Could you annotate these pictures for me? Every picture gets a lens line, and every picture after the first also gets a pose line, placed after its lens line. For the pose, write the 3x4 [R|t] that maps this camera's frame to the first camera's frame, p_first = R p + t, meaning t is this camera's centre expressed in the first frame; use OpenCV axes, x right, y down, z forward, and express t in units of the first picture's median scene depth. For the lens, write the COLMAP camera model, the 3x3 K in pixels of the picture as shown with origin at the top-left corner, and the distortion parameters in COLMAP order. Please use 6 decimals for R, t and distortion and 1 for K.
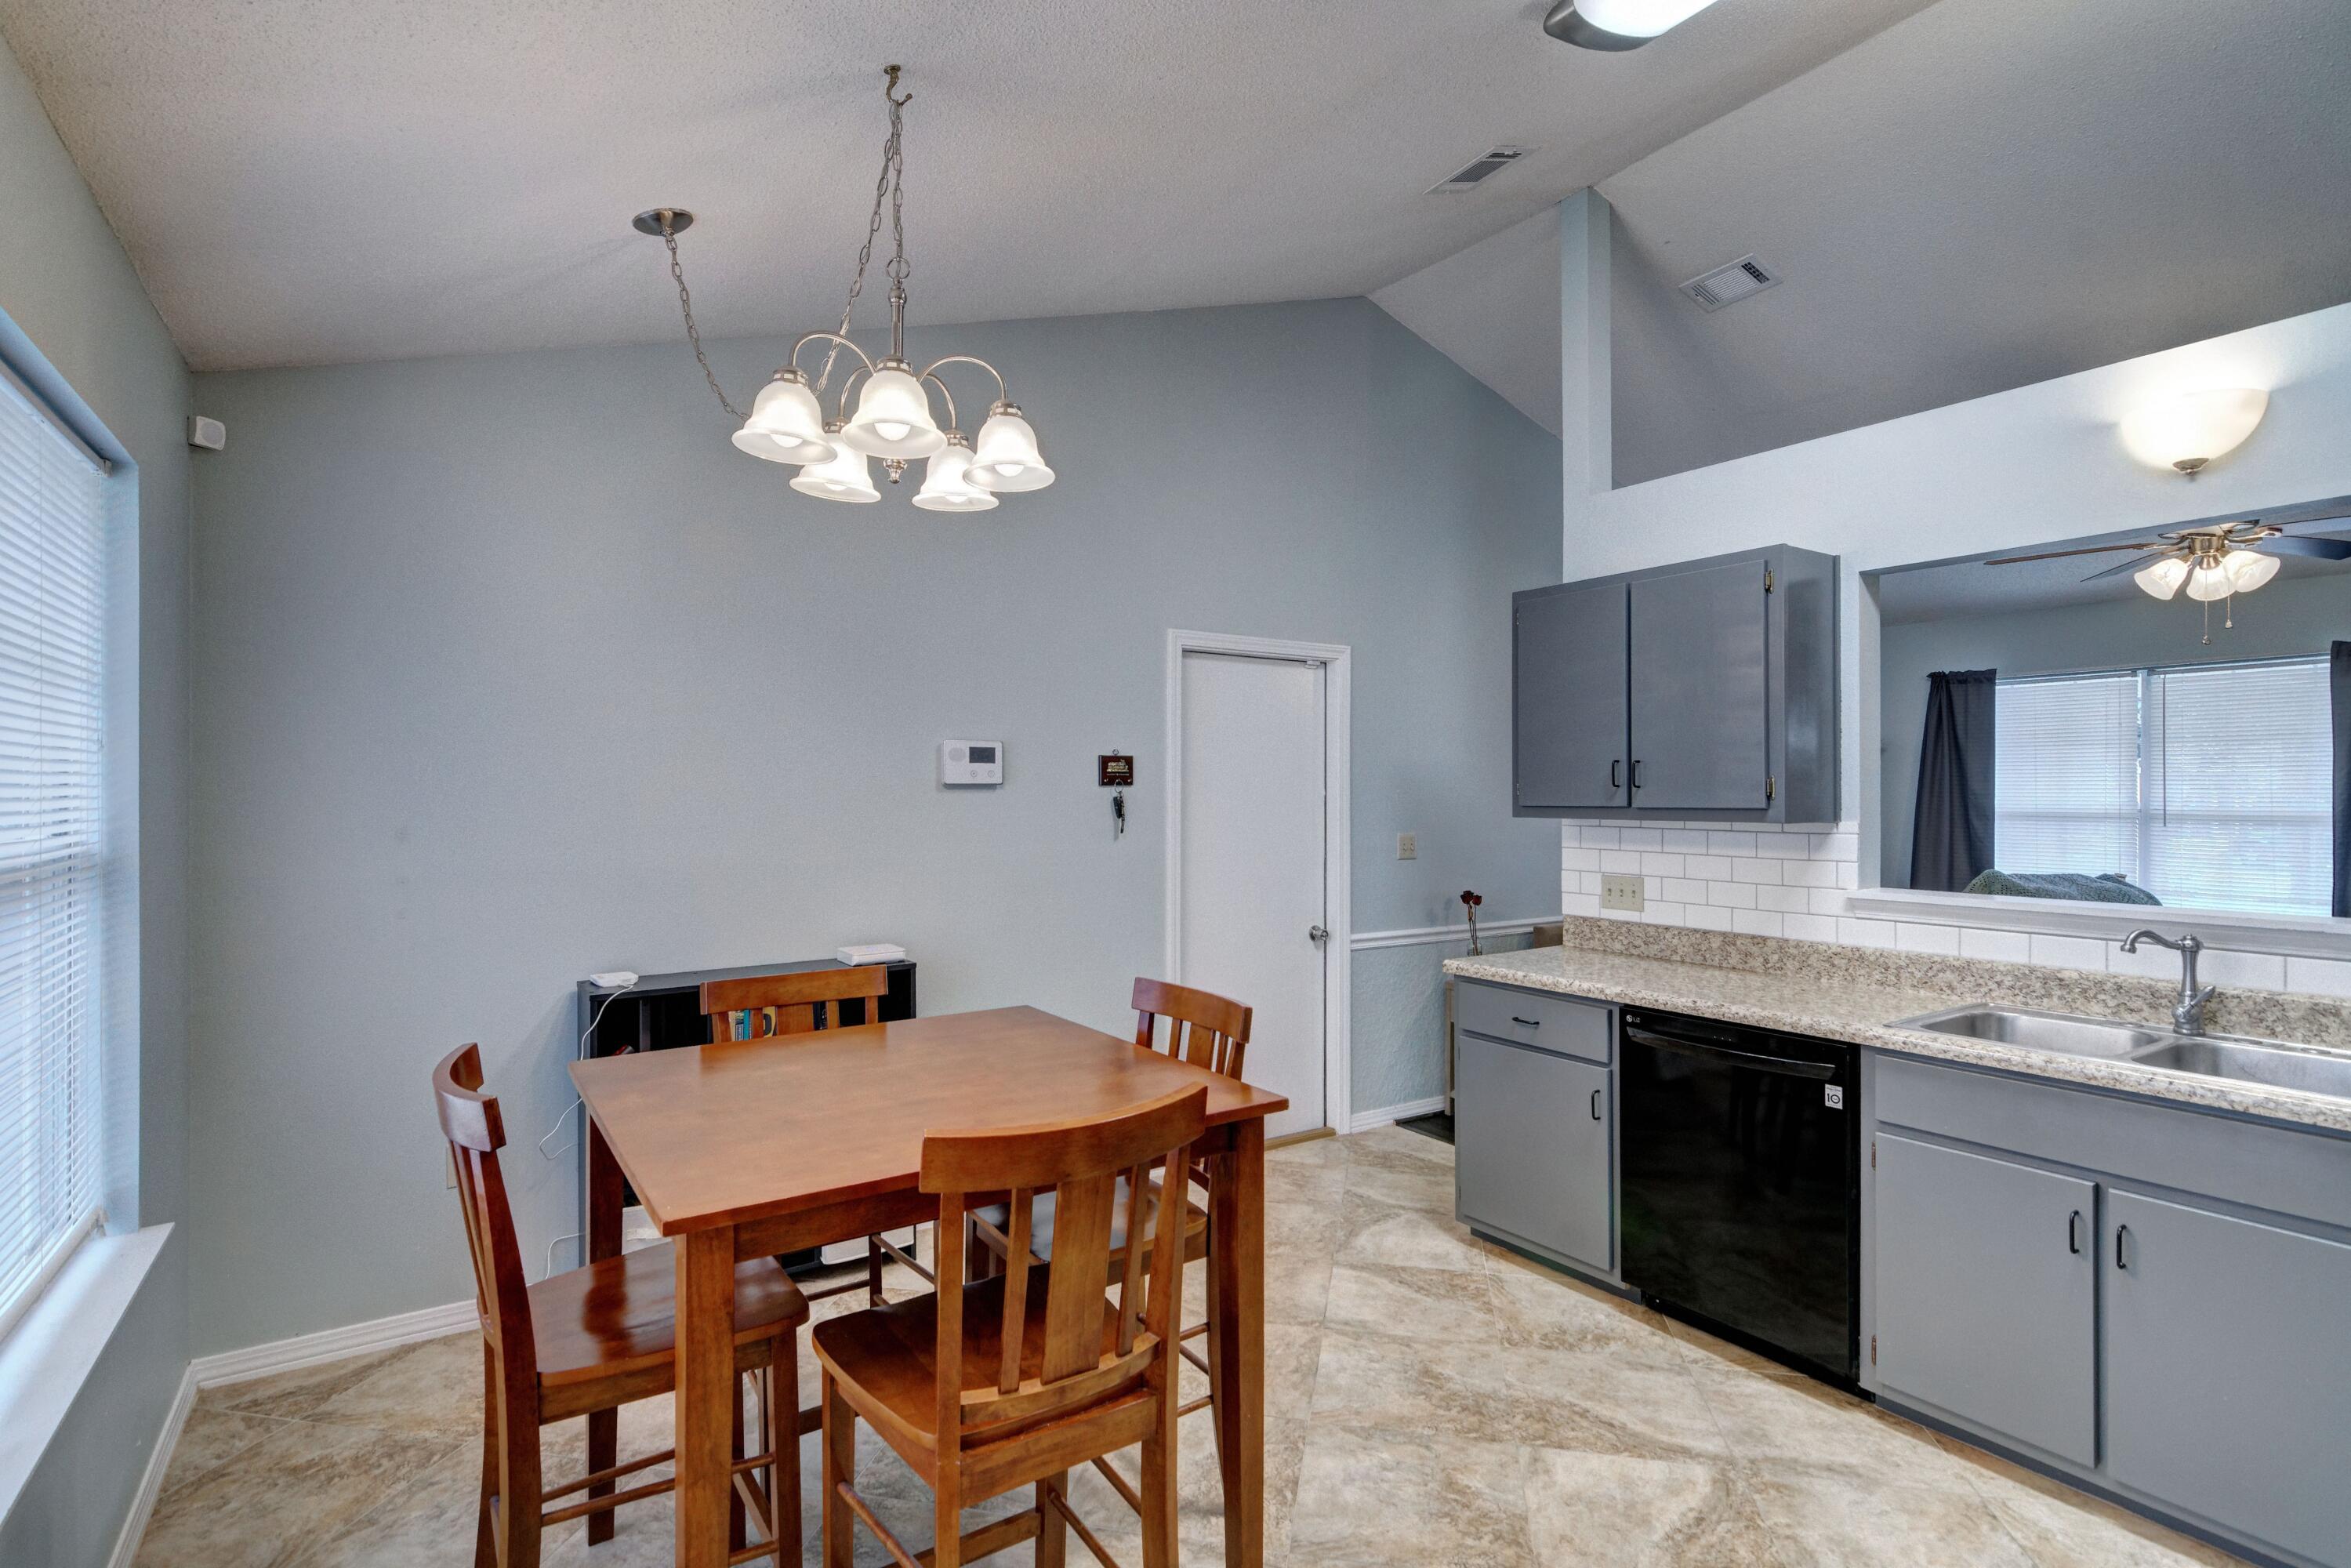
lens RADIAL K [[1136.7, 0, 1173.2], [0, 1136.7, 784.8], [0, 0, 1]] dist [0.001840, -0.000146]
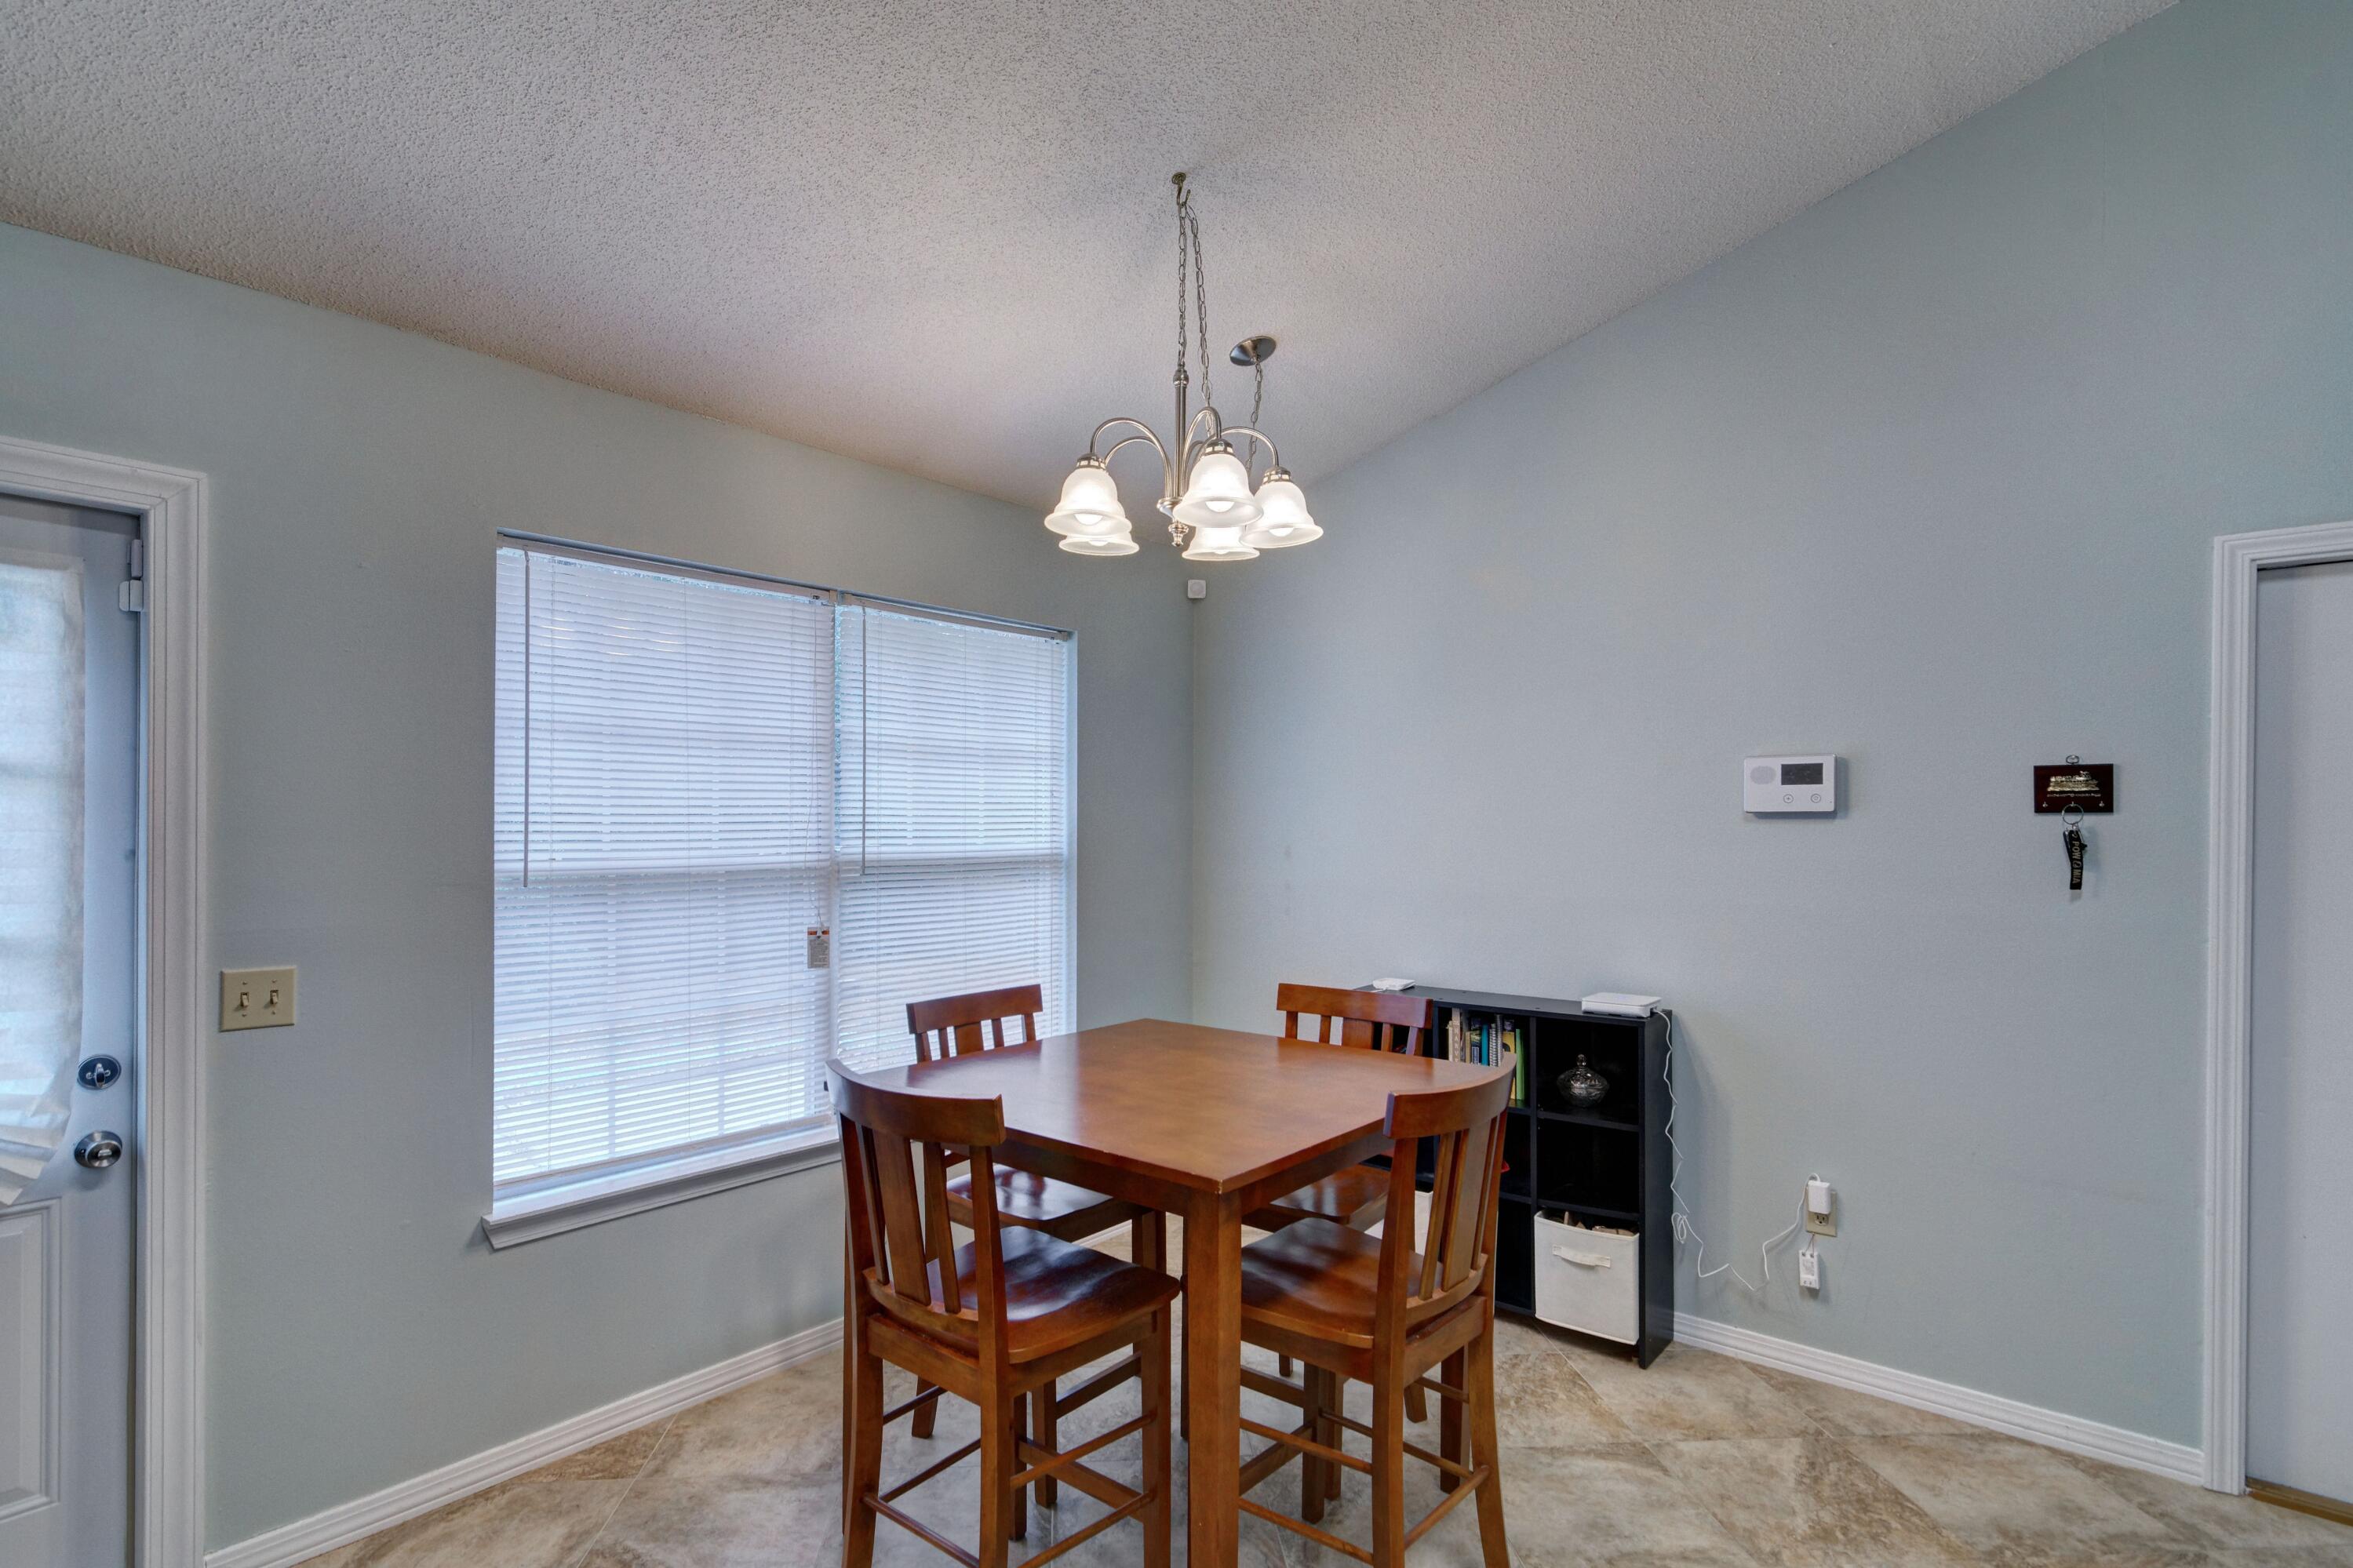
lens RADIAL K [[1162.4, 0, 1139.7], [0, 1162.4, 823.6], [0, 0, 1]] dist [0.001949, 0.000301]
pose [[0.266584, 0.003298, -0.963806, 0.516107], [0.002037, 0.999990, 0.003986, 0.003454], [0.963810, -0.003026, 0.266574, 0.398731]]
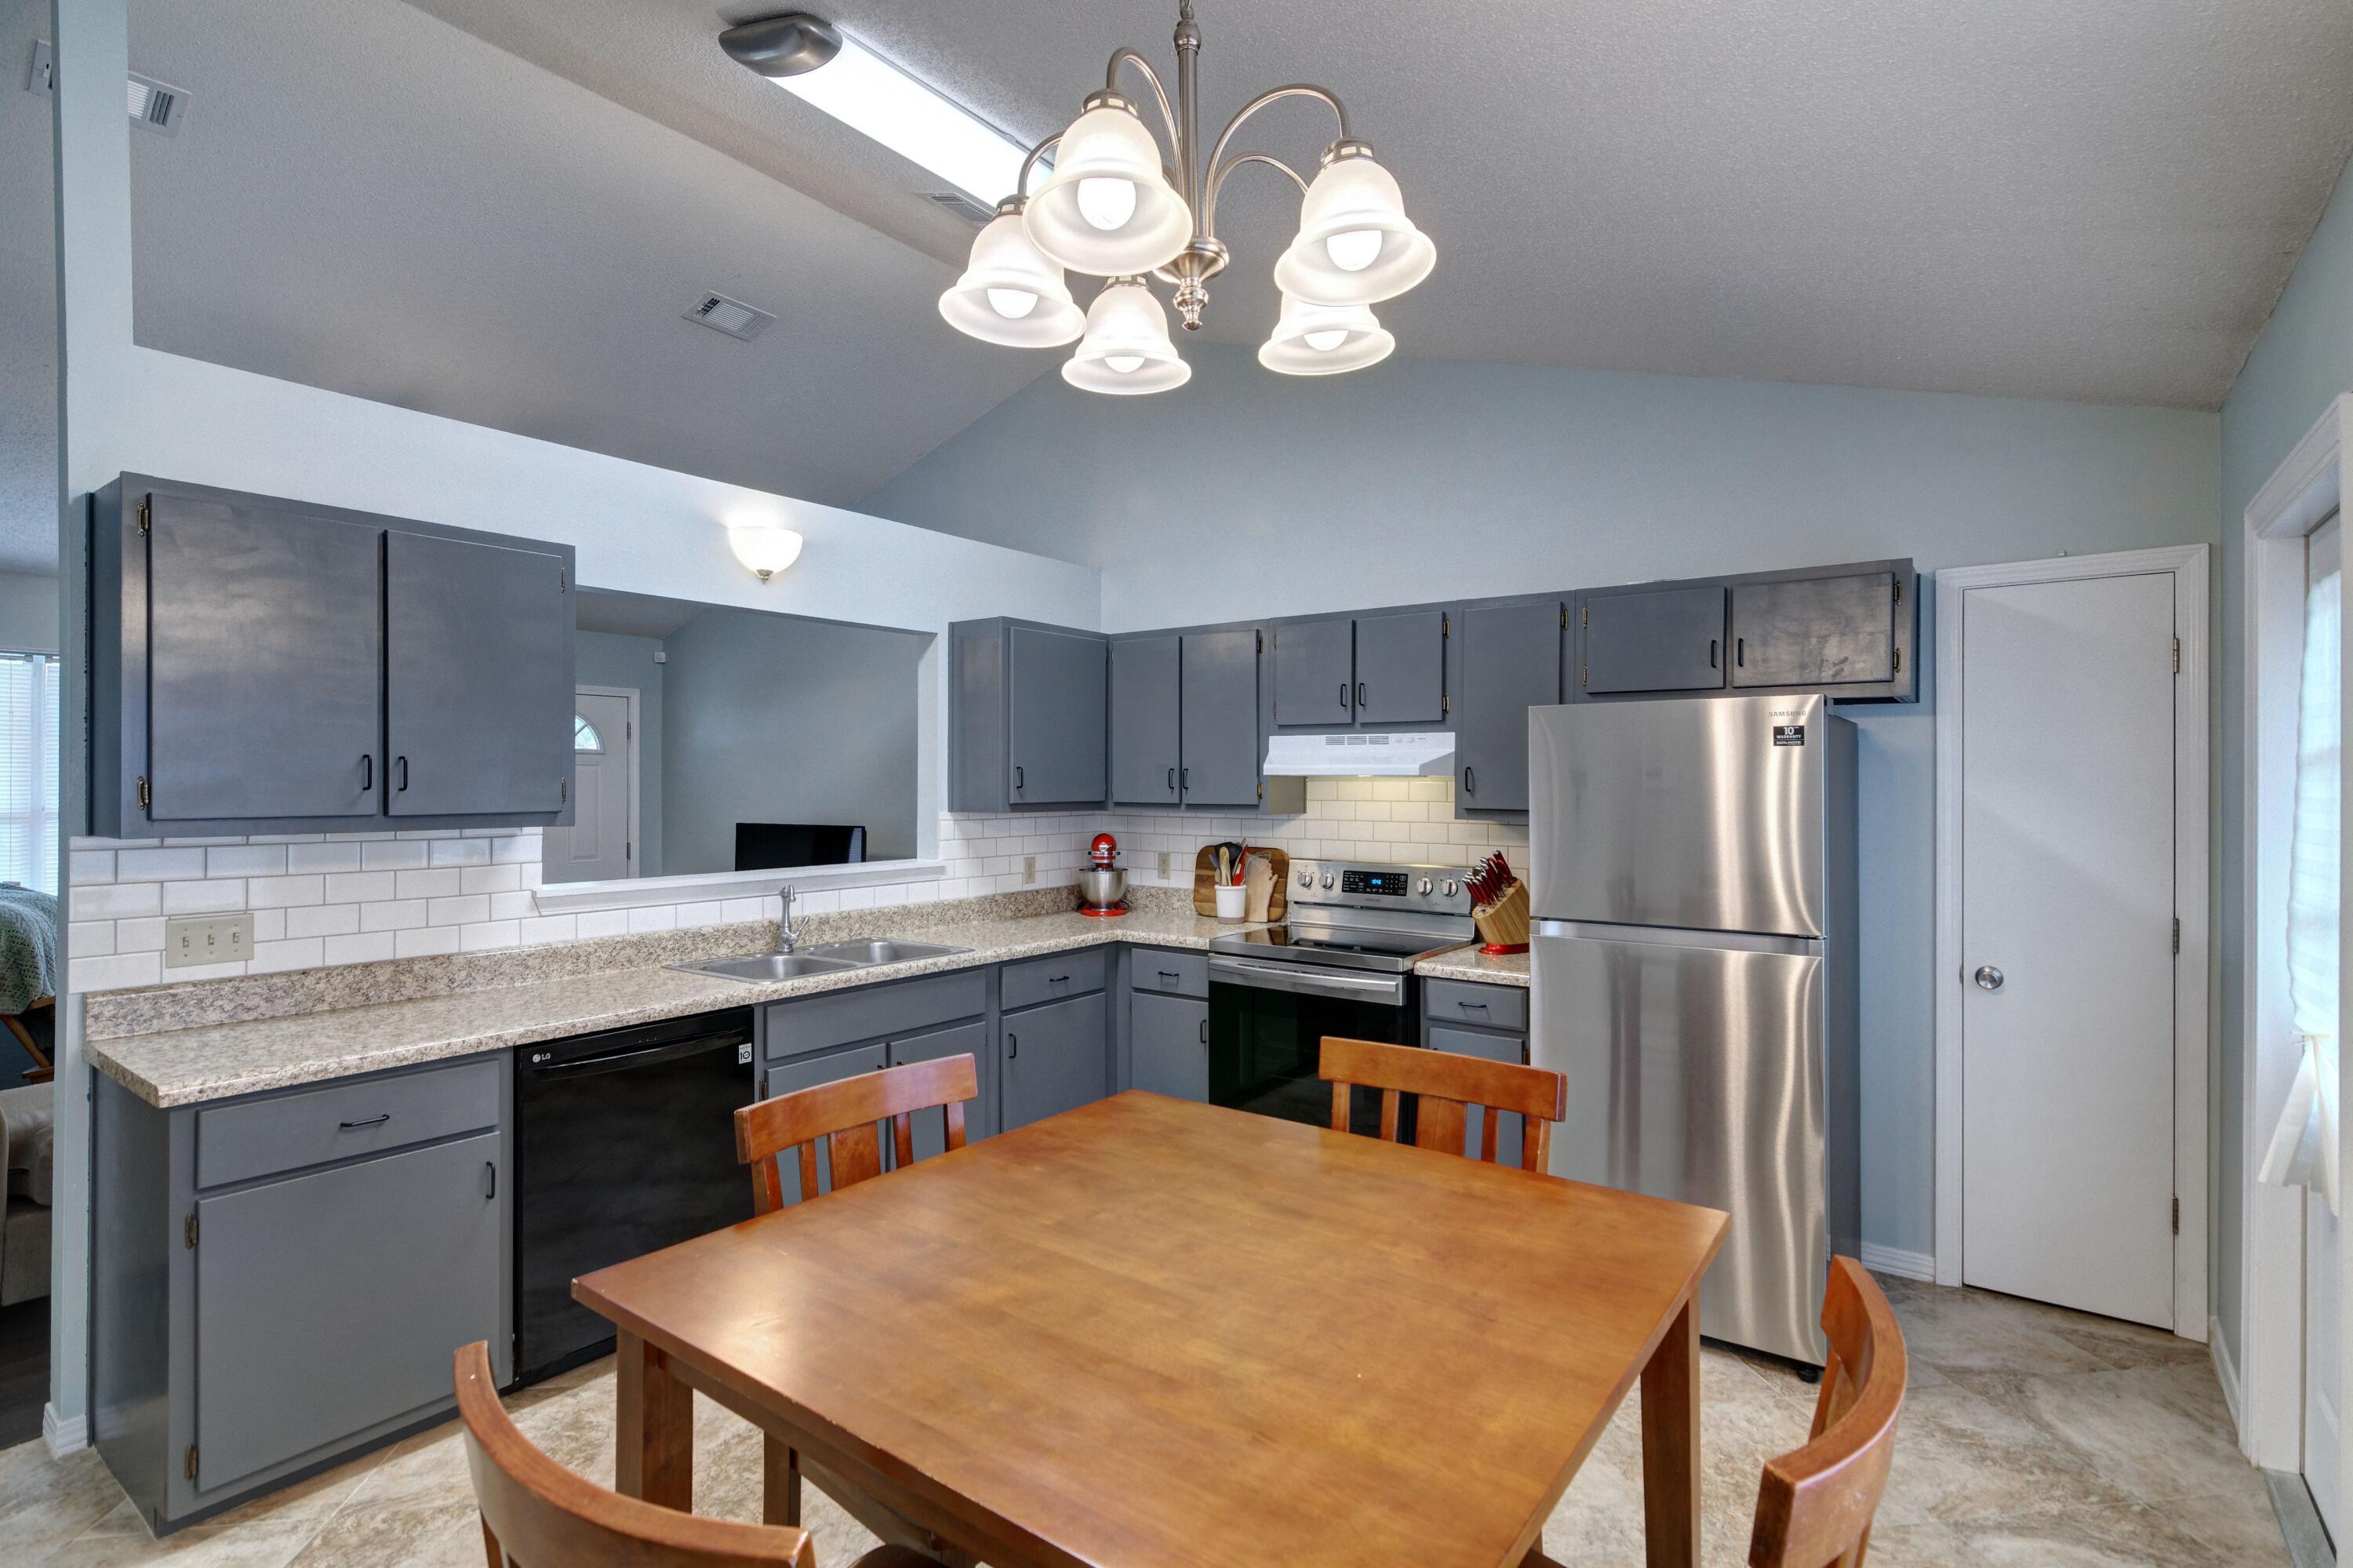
lens RADIAL K [[1118.6, 0, 1183.8], [0, 1118.6, 782.8], [0, 0, 1]] dist [-0.000075, -0.000111]
pose [[-0.338818, 0.000145, 0.940852, -0.502065], [-0.006513, 0.999976, -0.002500, -0.004315], [-0.940829, -0.006975, -0.338809, 0.734353]]
